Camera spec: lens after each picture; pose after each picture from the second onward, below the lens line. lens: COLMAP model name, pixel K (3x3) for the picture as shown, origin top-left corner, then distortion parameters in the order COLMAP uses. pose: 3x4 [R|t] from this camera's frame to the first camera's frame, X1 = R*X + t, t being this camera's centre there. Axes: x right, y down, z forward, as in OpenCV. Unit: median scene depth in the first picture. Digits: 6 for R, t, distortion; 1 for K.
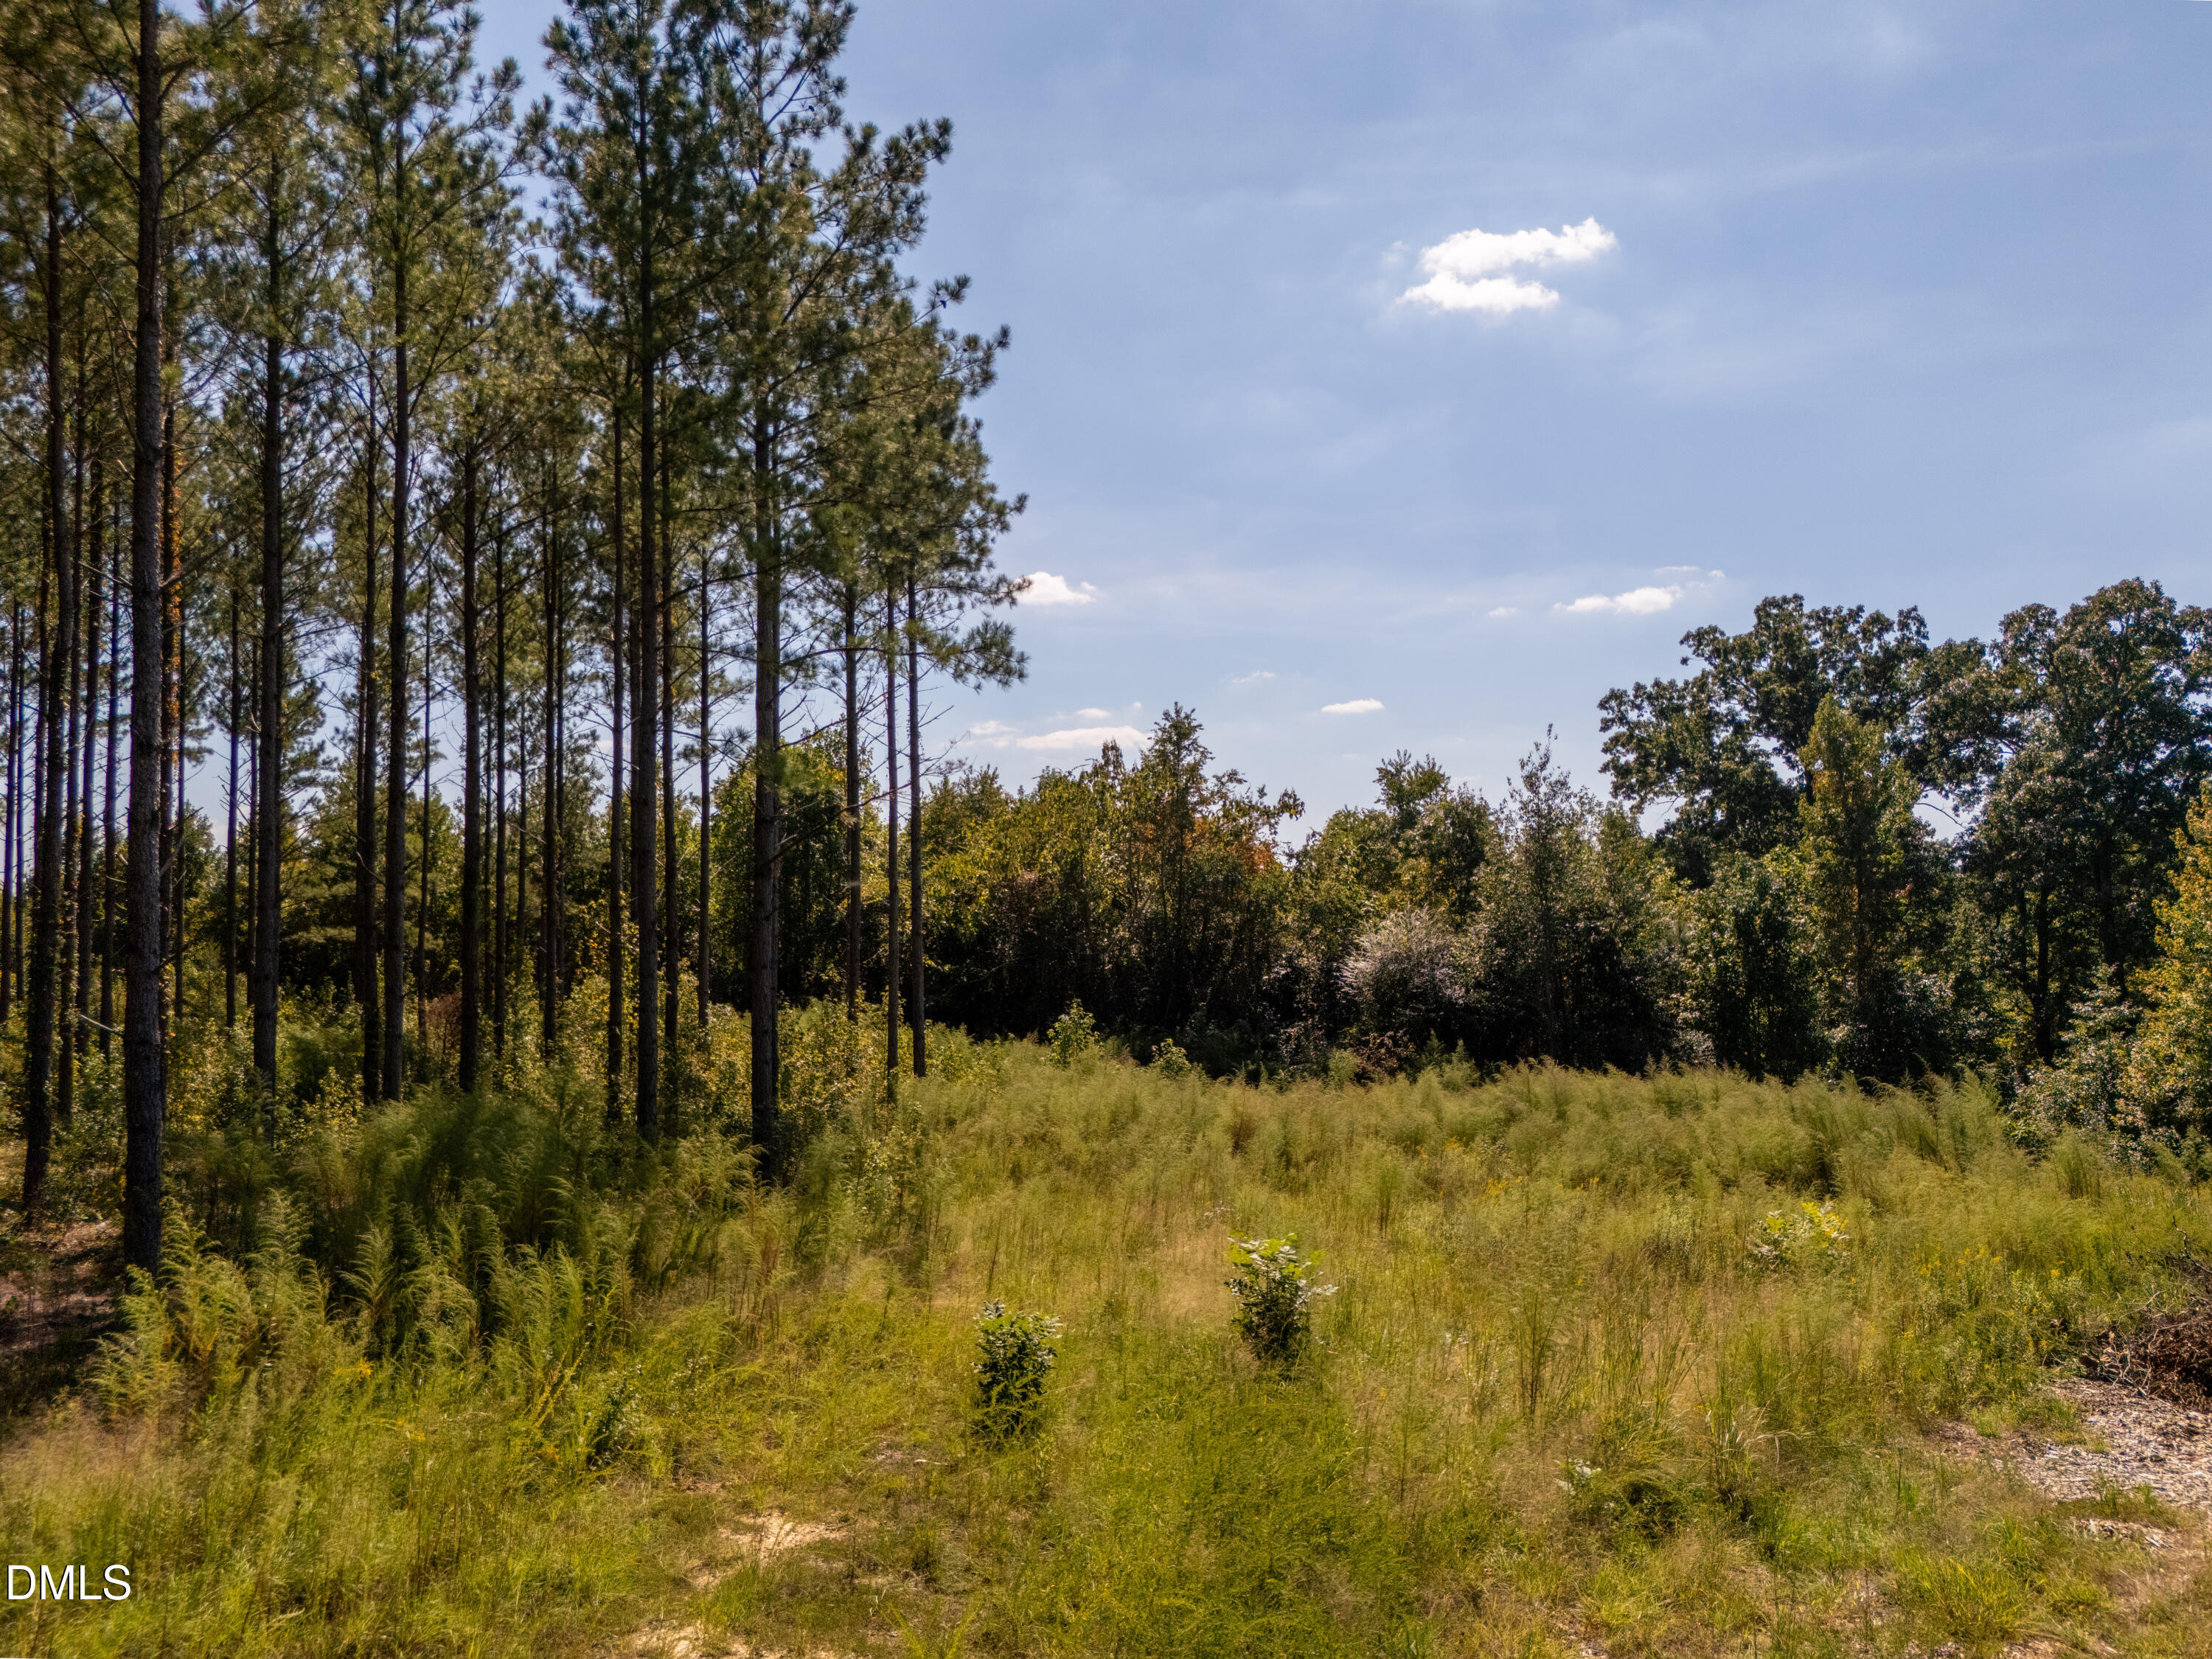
lens RADIAL K [[1614.7, 0, 1106.0], [0, 1614.7, 829.5], [0, 0, 1]] dist [0.040125, -0.036631]
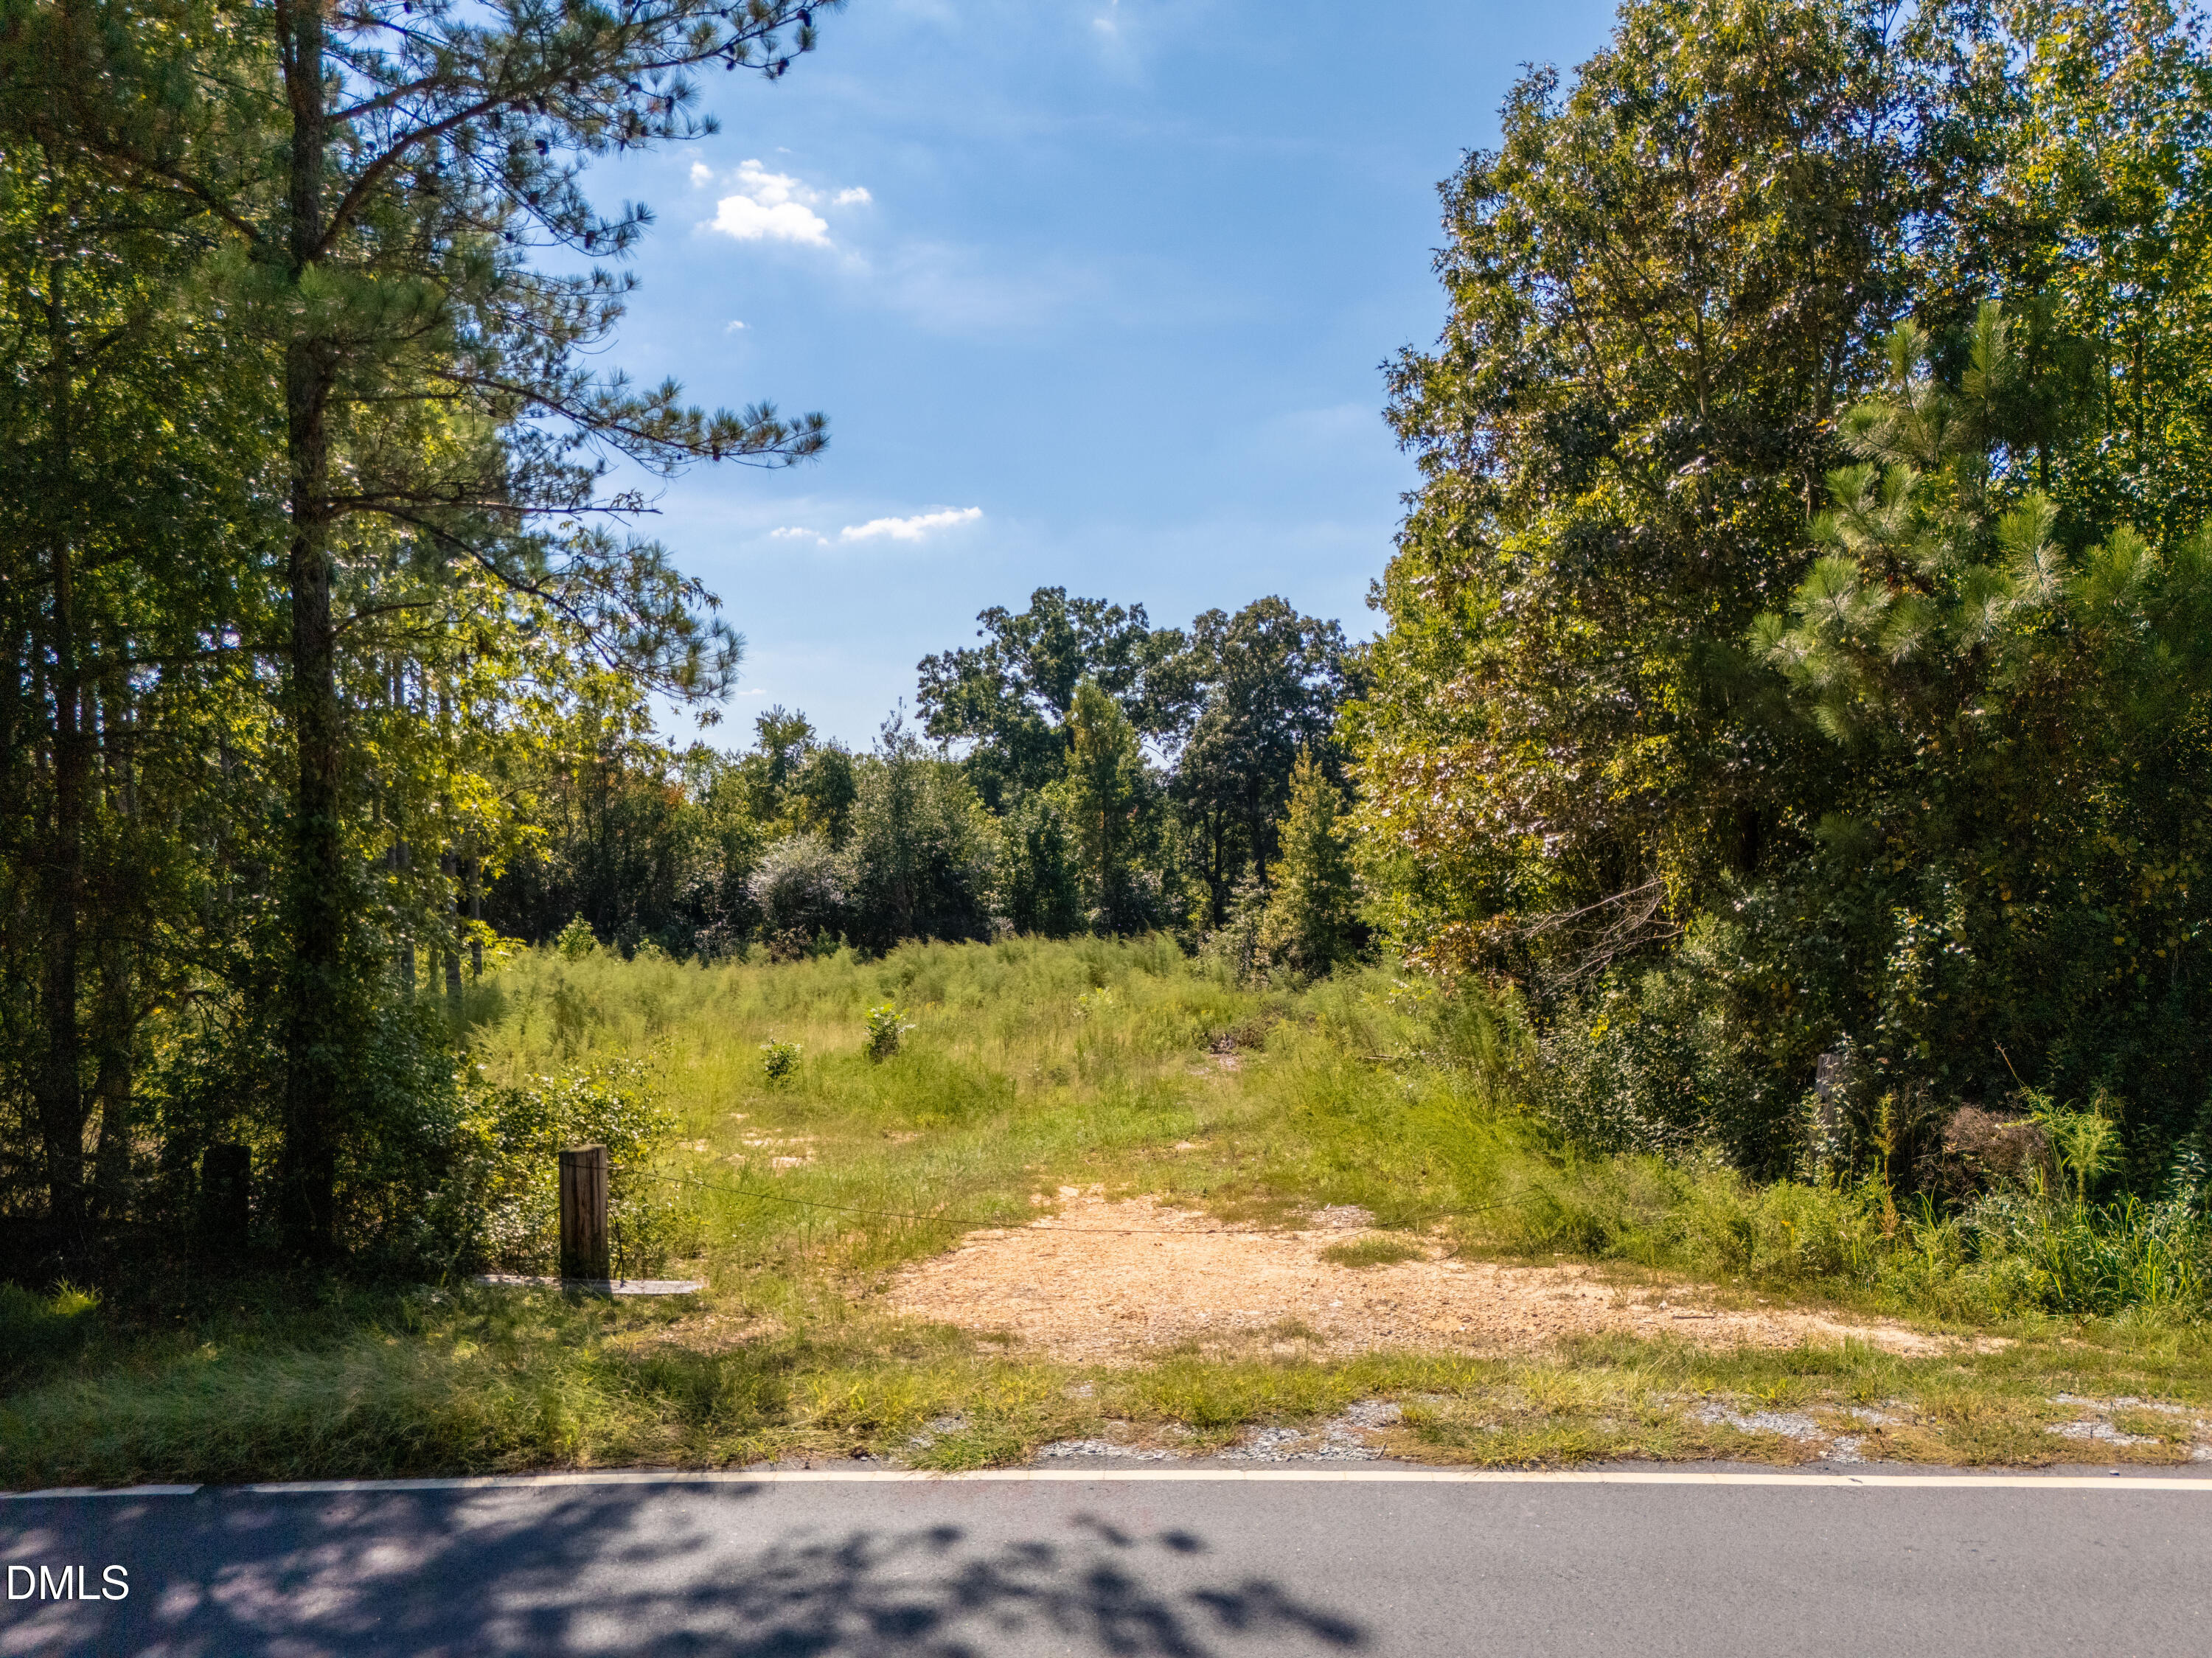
lens RADIAL K [[1614.6, 0, 1106.0], [0, 1614.6, 829.0], [0, 0, 1]] dist [0.040125, -0.036631]
pose [[0.903182, -0.019897, 0.428797, -0.132689], [-0.003994, 0.998492, 0.054744, -0.025237], [-0.429240, -0.051156, 0.901741, -0.257358]]
